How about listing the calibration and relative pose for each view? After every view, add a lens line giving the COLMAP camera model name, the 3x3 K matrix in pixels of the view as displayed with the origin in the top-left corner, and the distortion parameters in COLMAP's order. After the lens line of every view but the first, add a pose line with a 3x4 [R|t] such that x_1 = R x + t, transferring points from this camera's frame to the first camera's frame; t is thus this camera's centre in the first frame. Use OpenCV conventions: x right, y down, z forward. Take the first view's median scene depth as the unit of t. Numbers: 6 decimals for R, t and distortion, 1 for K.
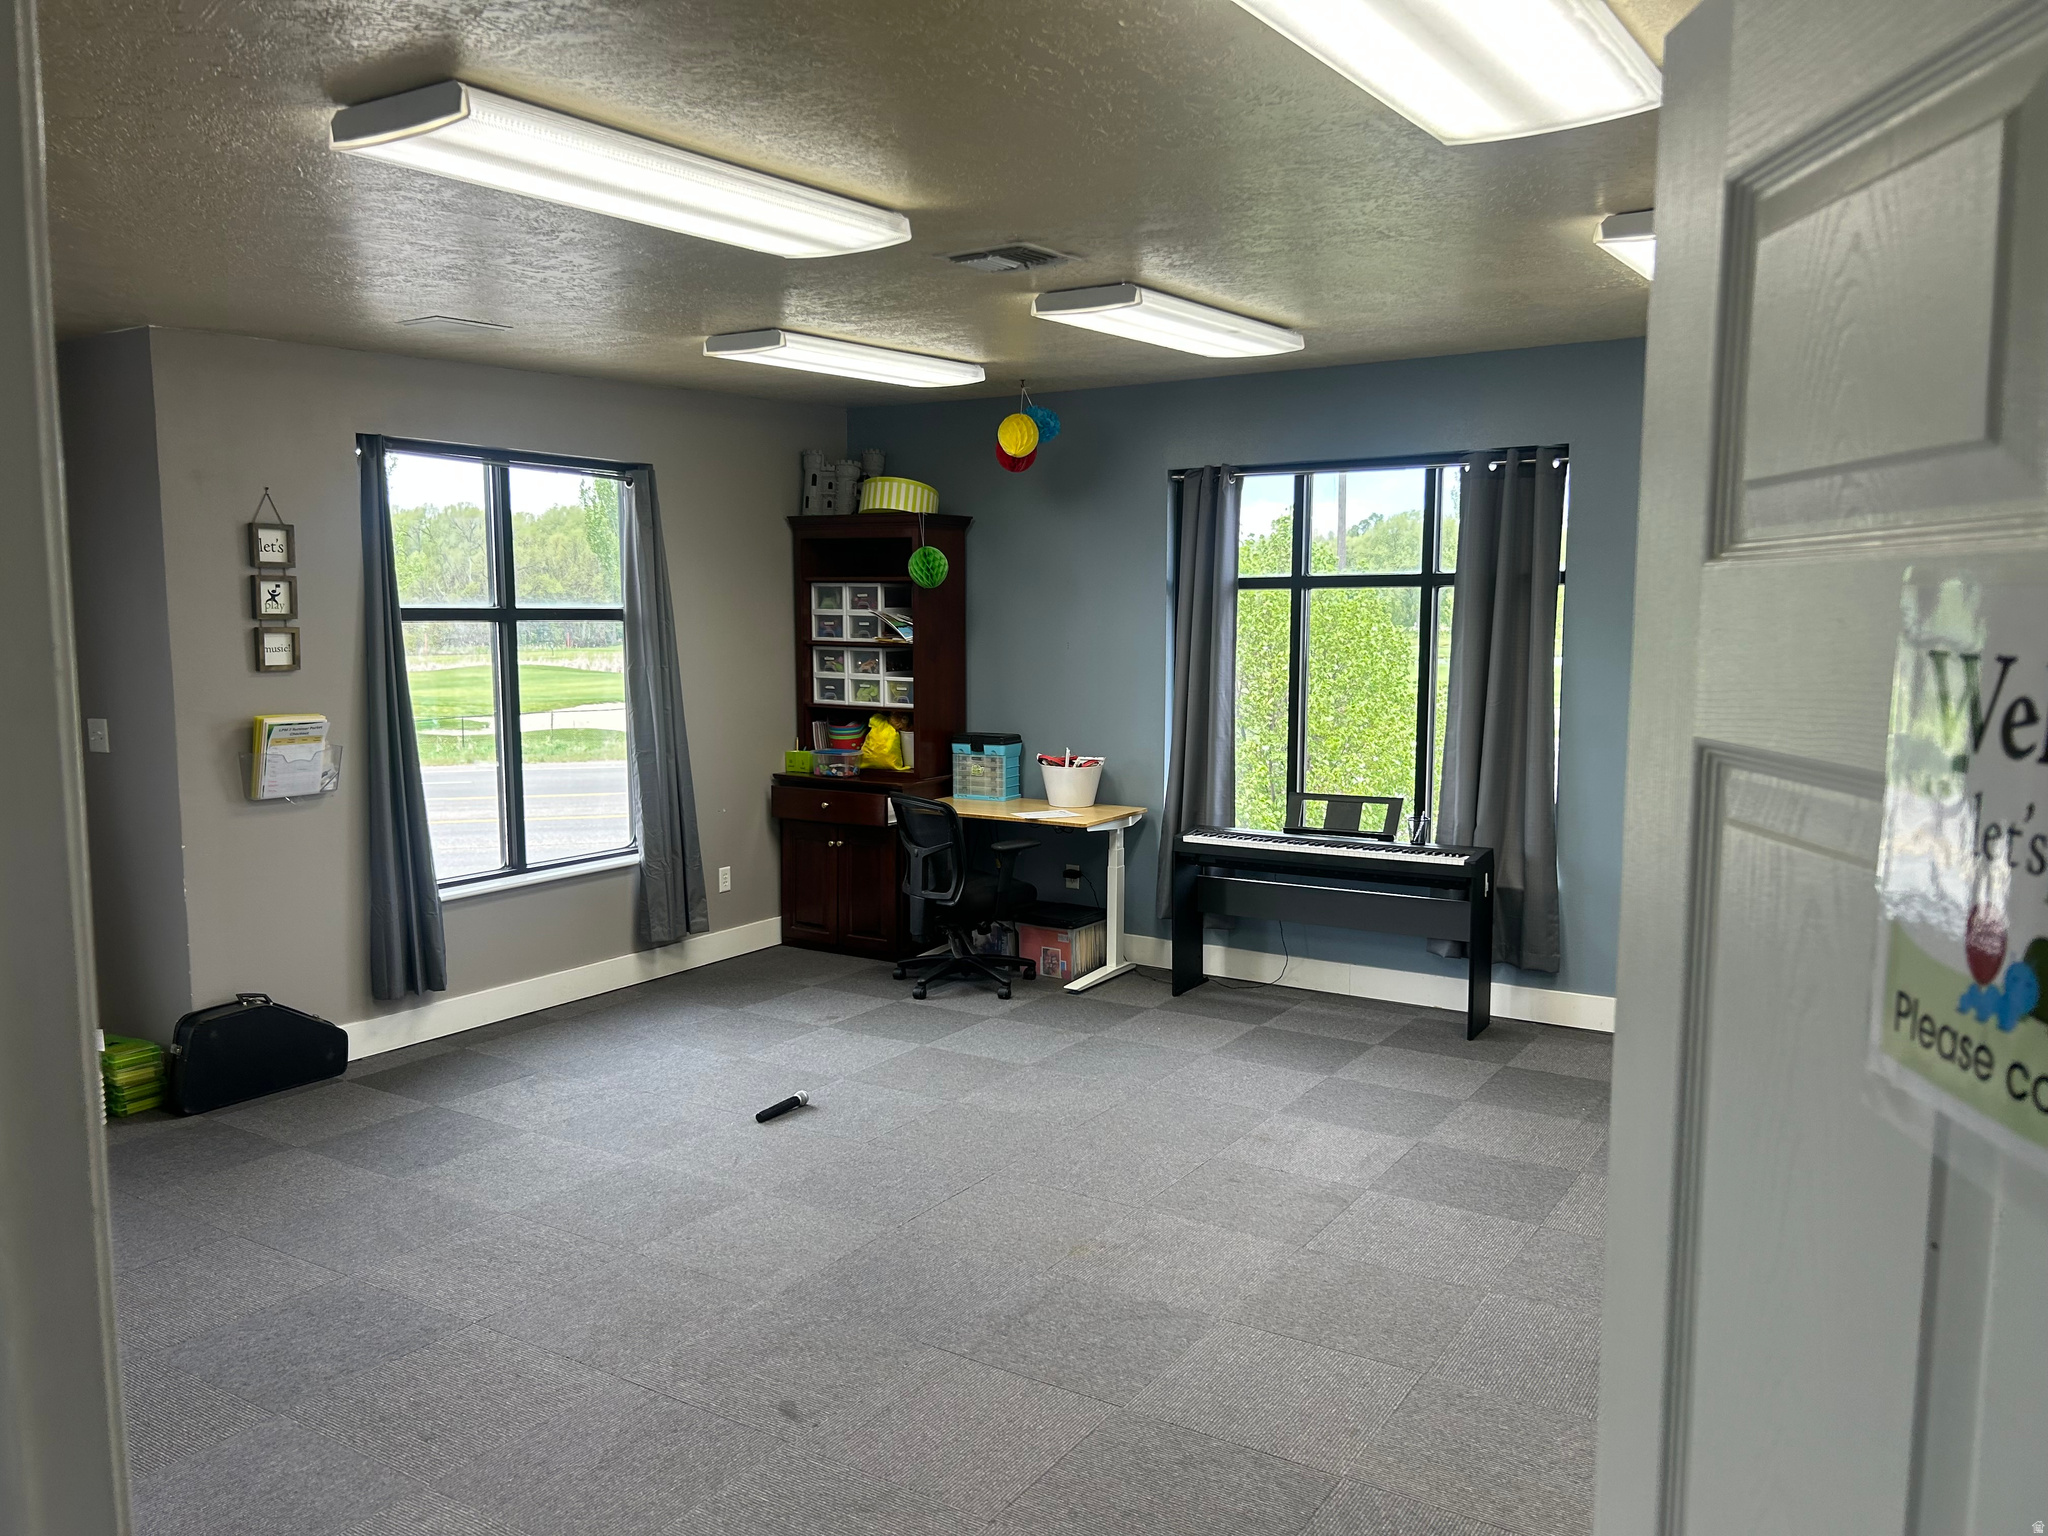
lens RADIAL K [[1524.7, 0, 1026.3], [0, 1524.7, 786.1], [0, 0, 1]] dist [0.057423, -0.057606]
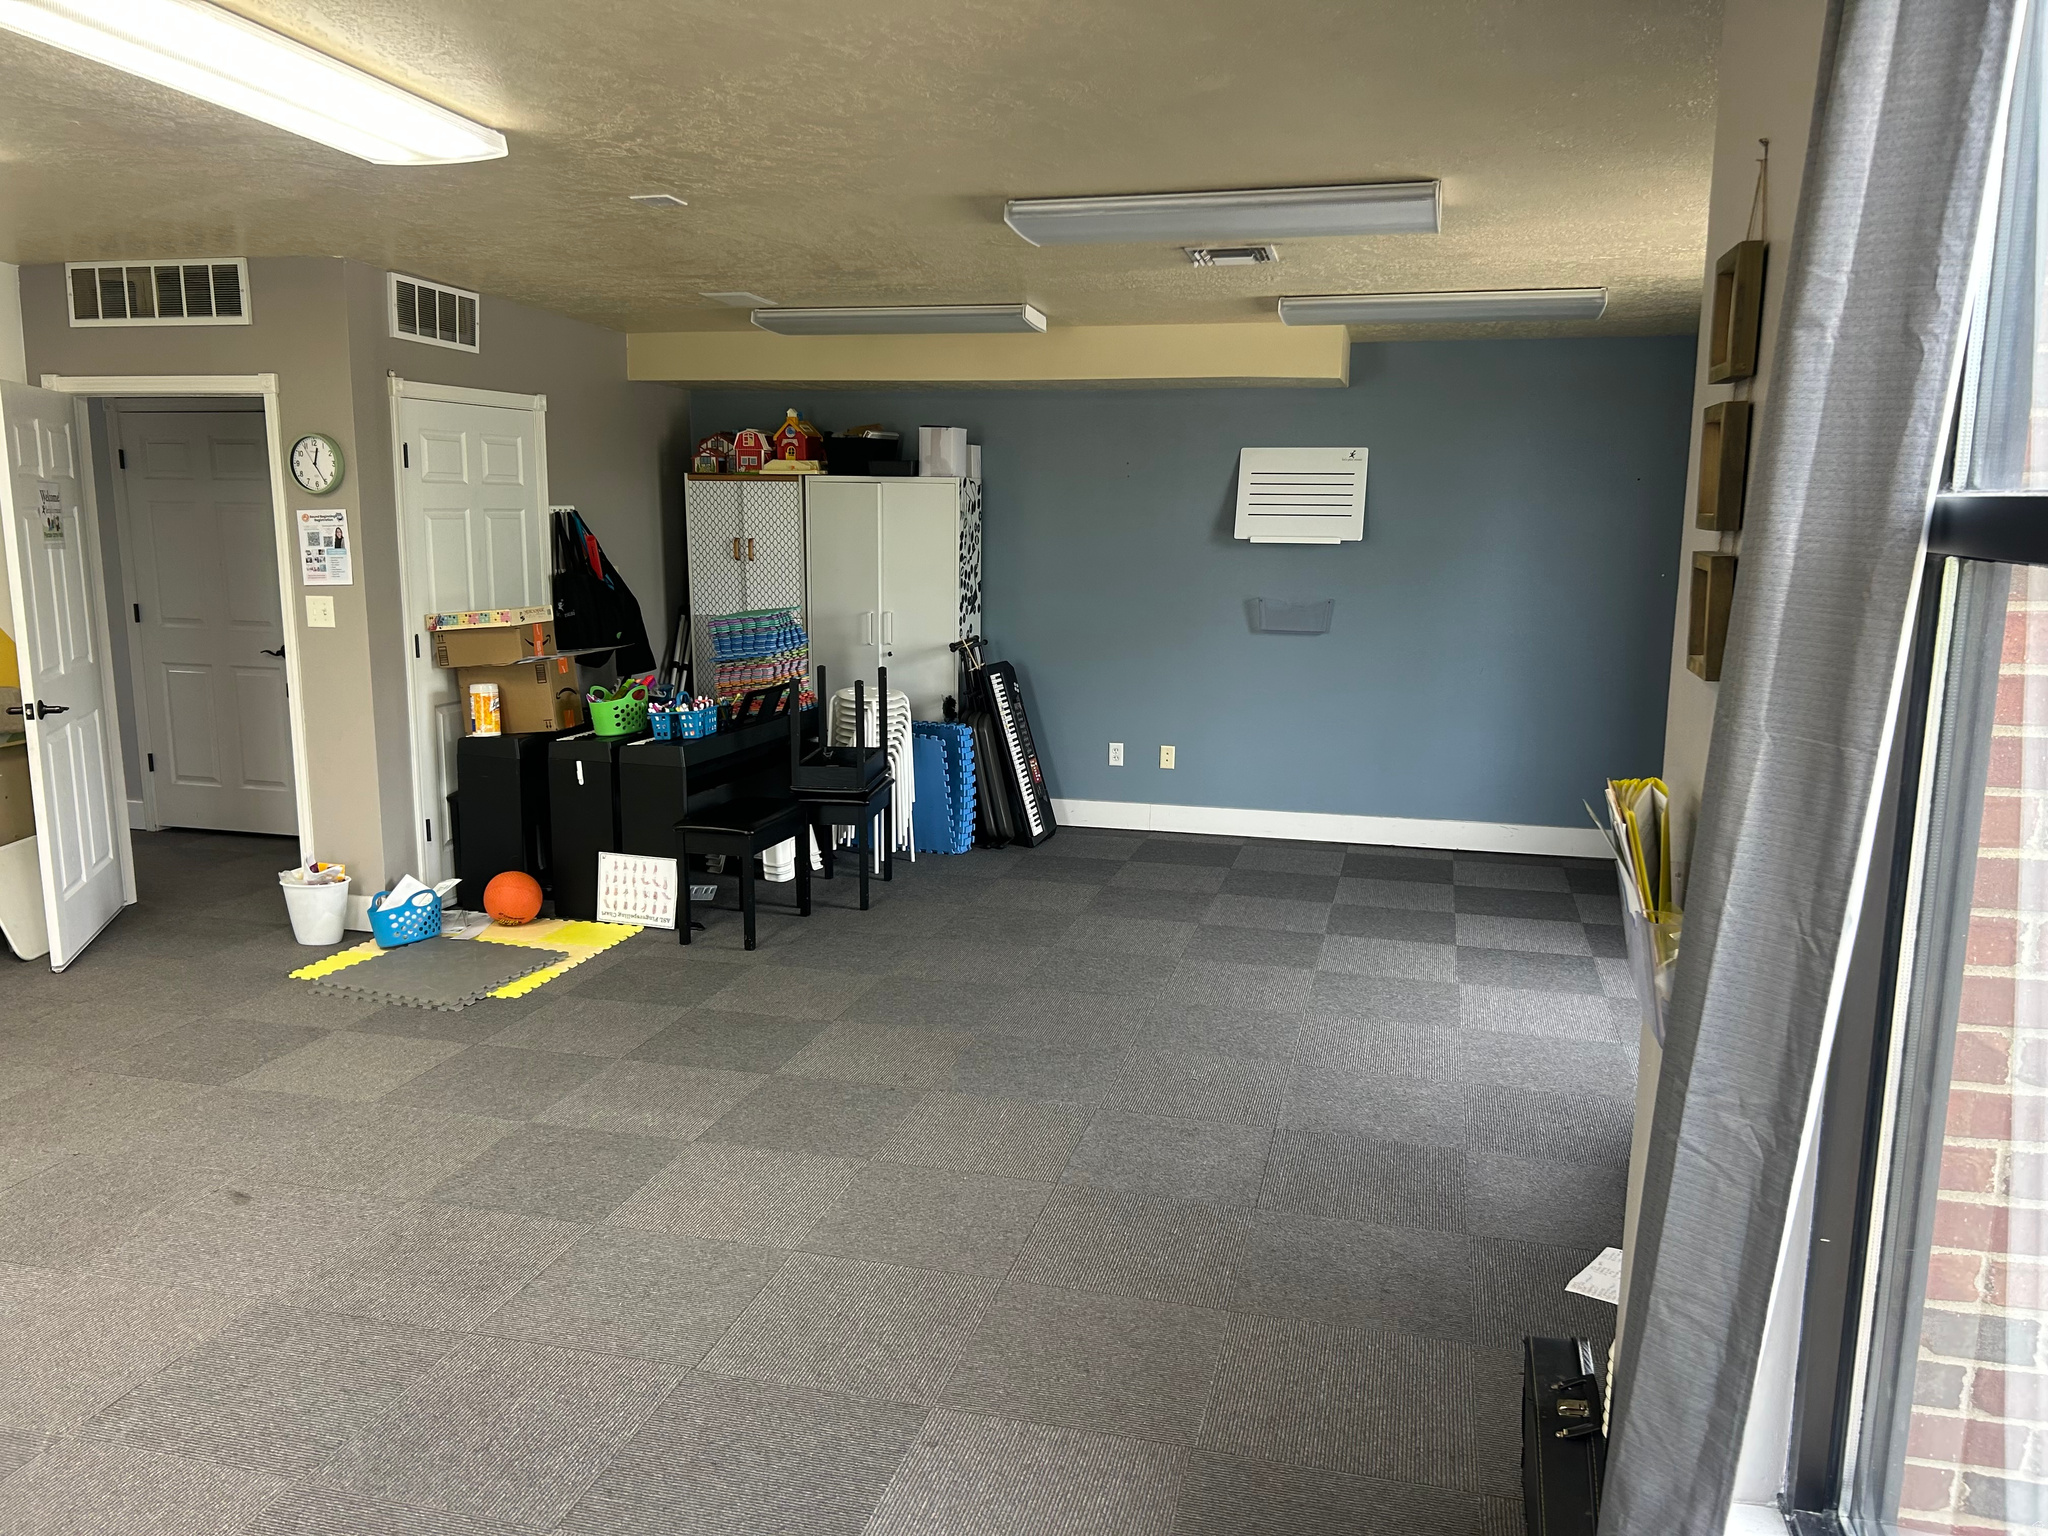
lens RADIAL K [[1524.7, 0, 1028.0], [0, 1524.7, 784.6], [0, 0, 1]] dist [0.057423, -0.057606]
pose [[-0.949406, 0.048759, -0.310242, -0.210867], [-0.044866, 0.956682, 0.287657, -0.138626], [0.310829, 0.287023, -0.906092, 1.217745]]
